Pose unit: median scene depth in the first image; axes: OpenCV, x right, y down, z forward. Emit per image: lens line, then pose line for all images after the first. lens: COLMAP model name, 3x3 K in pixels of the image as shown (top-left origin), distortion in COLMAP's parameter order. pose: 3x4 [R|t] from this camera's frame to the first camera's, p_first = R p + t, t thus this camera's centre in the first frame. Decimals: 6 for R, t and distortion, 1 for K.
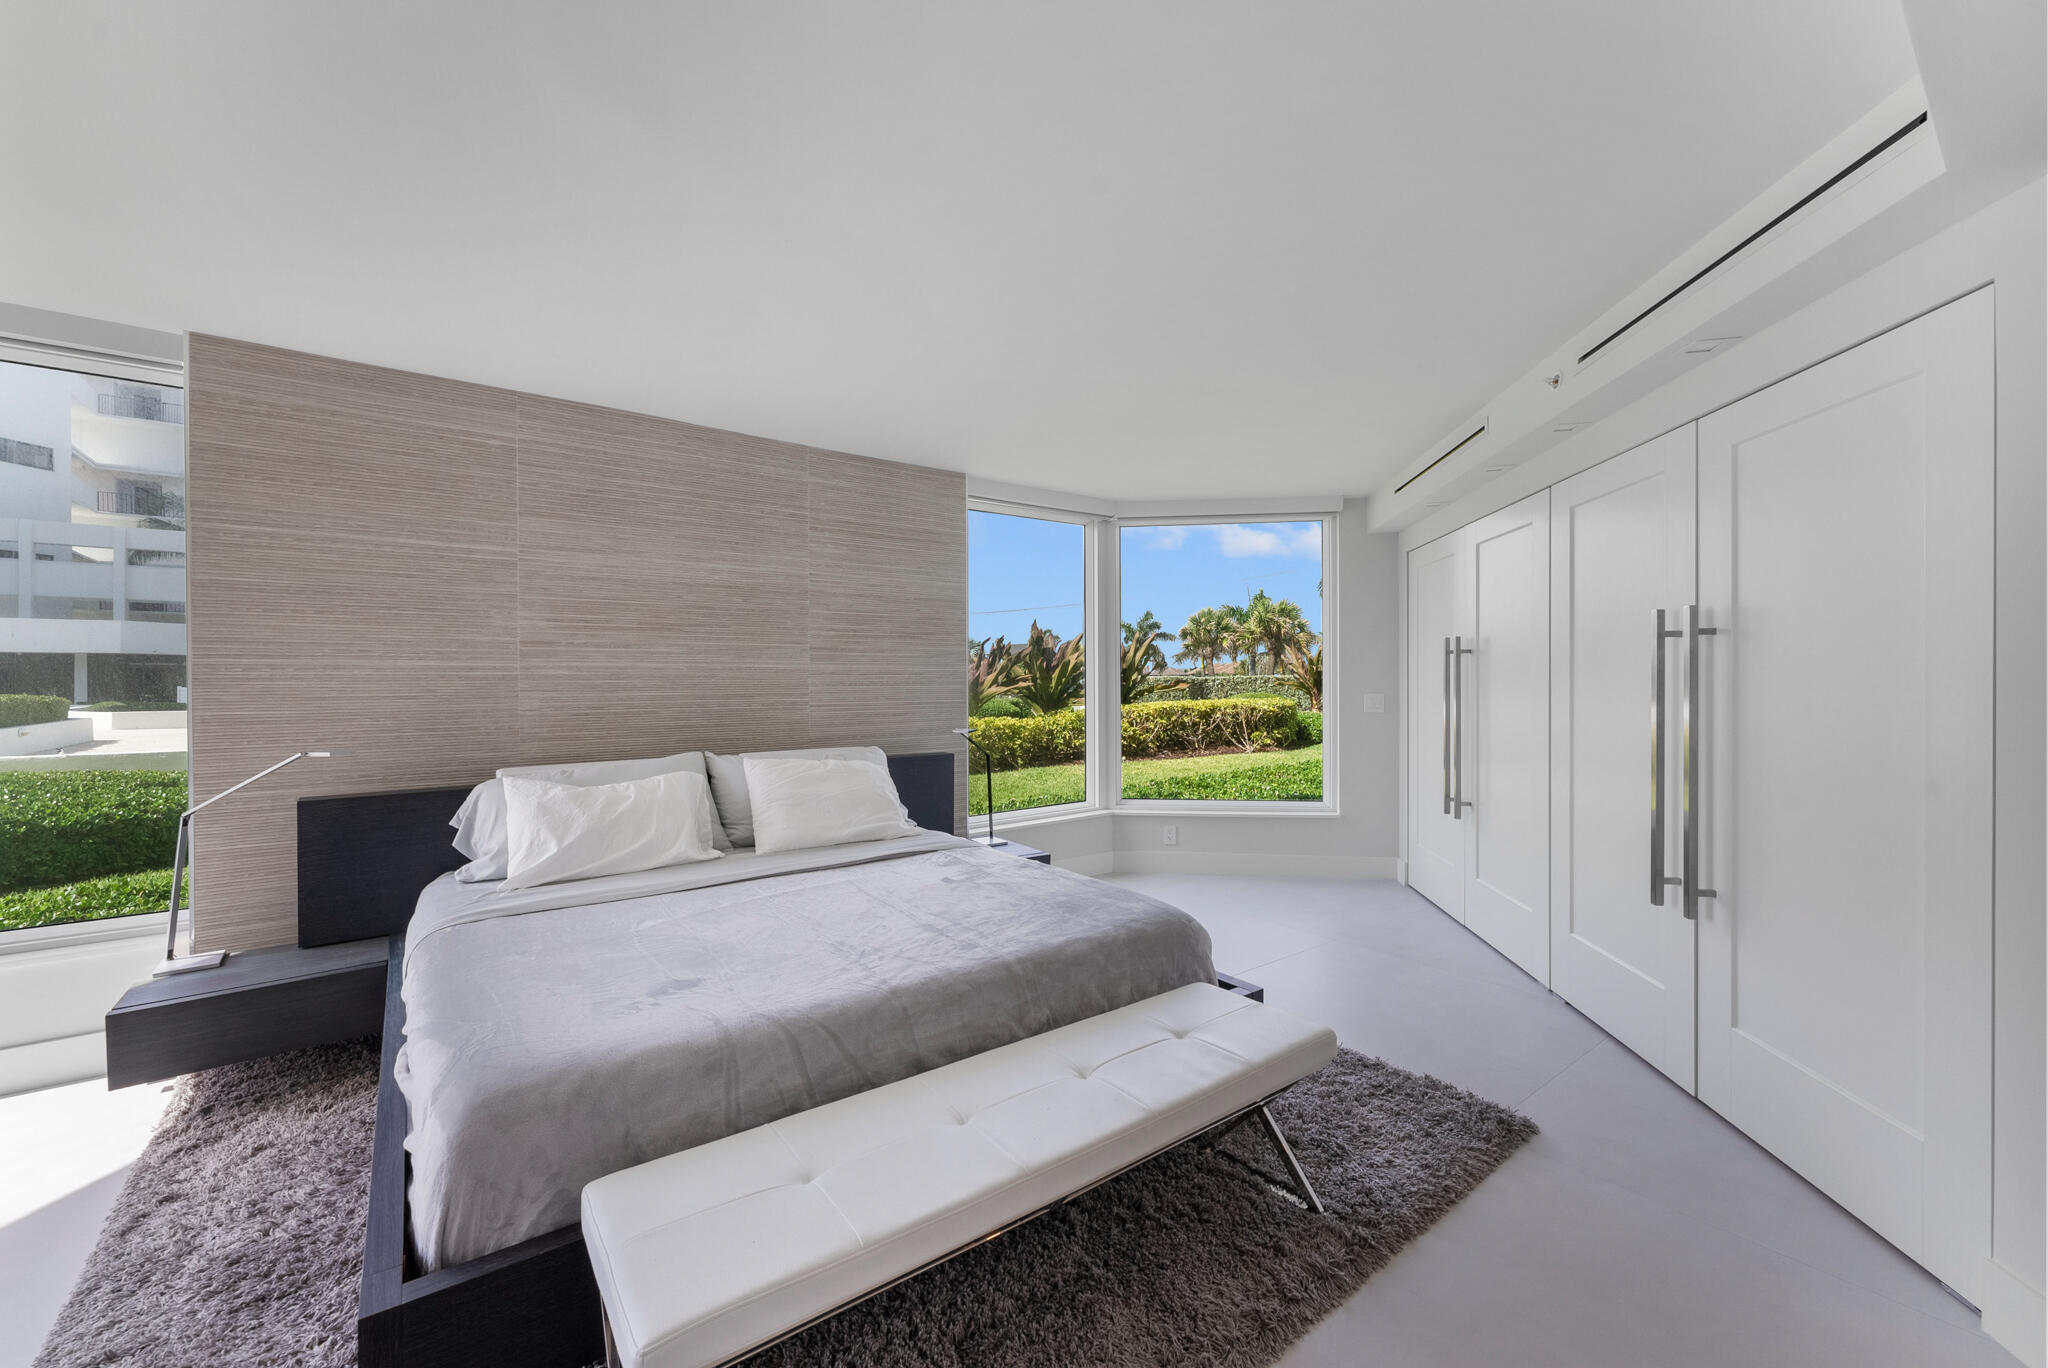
lens RADIAL K [[816.5, 0, 1021.2], [0, 816.5, 682.2], [0, 0, 1]] dist [0.001345, -0.000096]
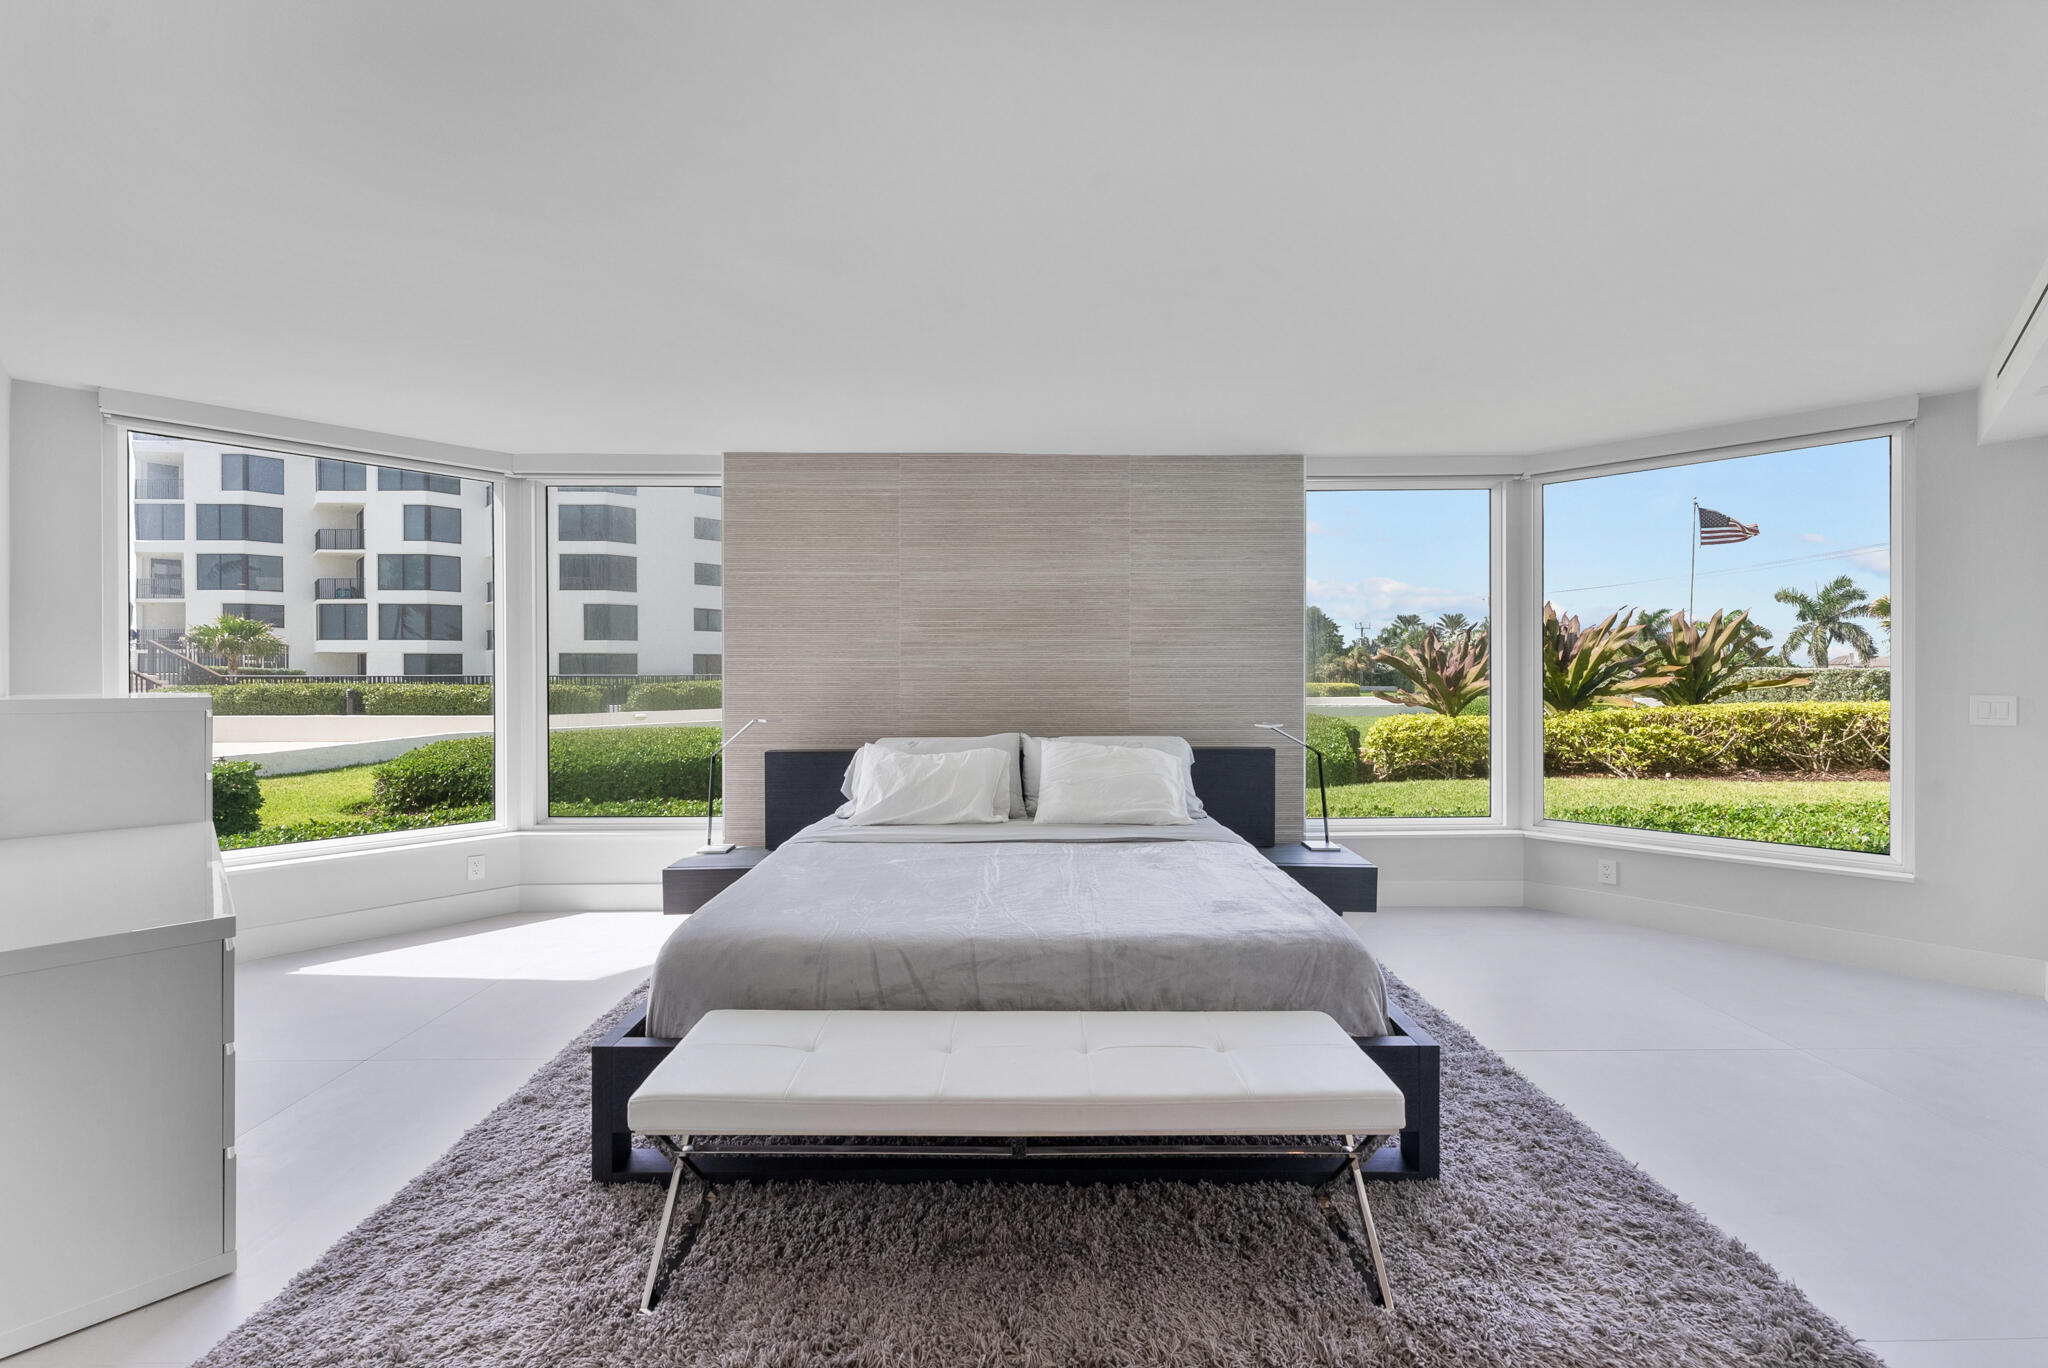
lens RADIAL K [[819.9, 0, 1019.5], [0, 819.9, 674.8], [0, 0, 1]] dist [0.001890, 0.000127]
pose [[0.800511, 0.004221, -0.599304, 0.283946], [-0.003677, 0.999991, 0.002132, -0.001190], [0.599307, 0.000497, 0.800519, 0.048727]]
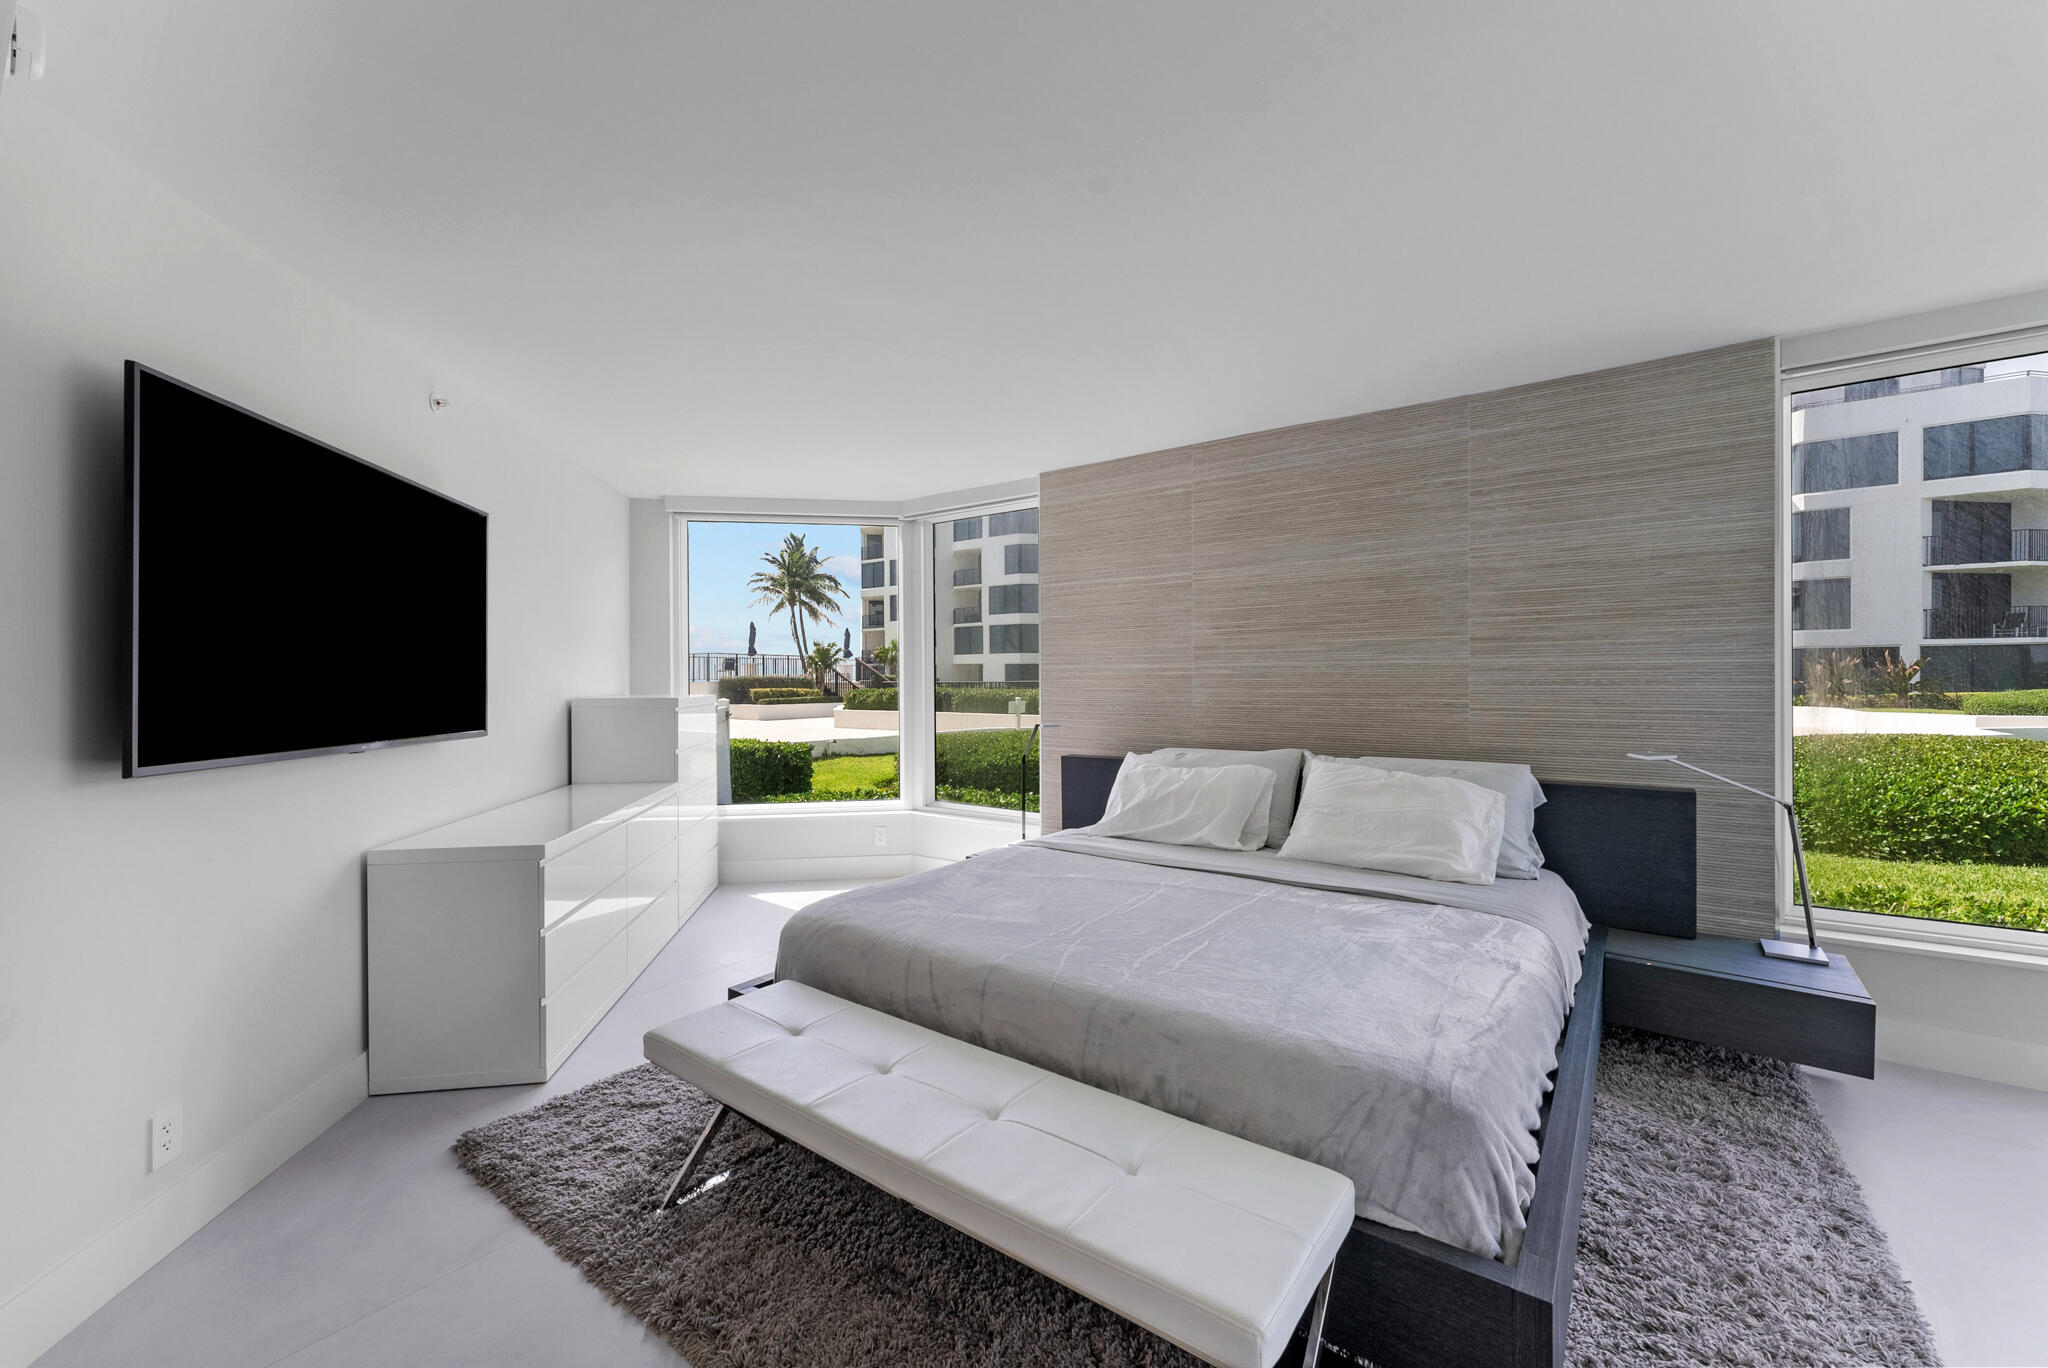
lens RADIAL K [[816.5, 0, 1021.2], [0, 816.5, 682.2], [0, 0, 1]] dist [0.001345, -0.000096]
pose [[0.279616, 0.005018, -0.960099, 0.426226], [0.001216, 0.999984, 0.005581, -0.003392], [0.960111, -0.002728, 0.279605, 0.347040]]
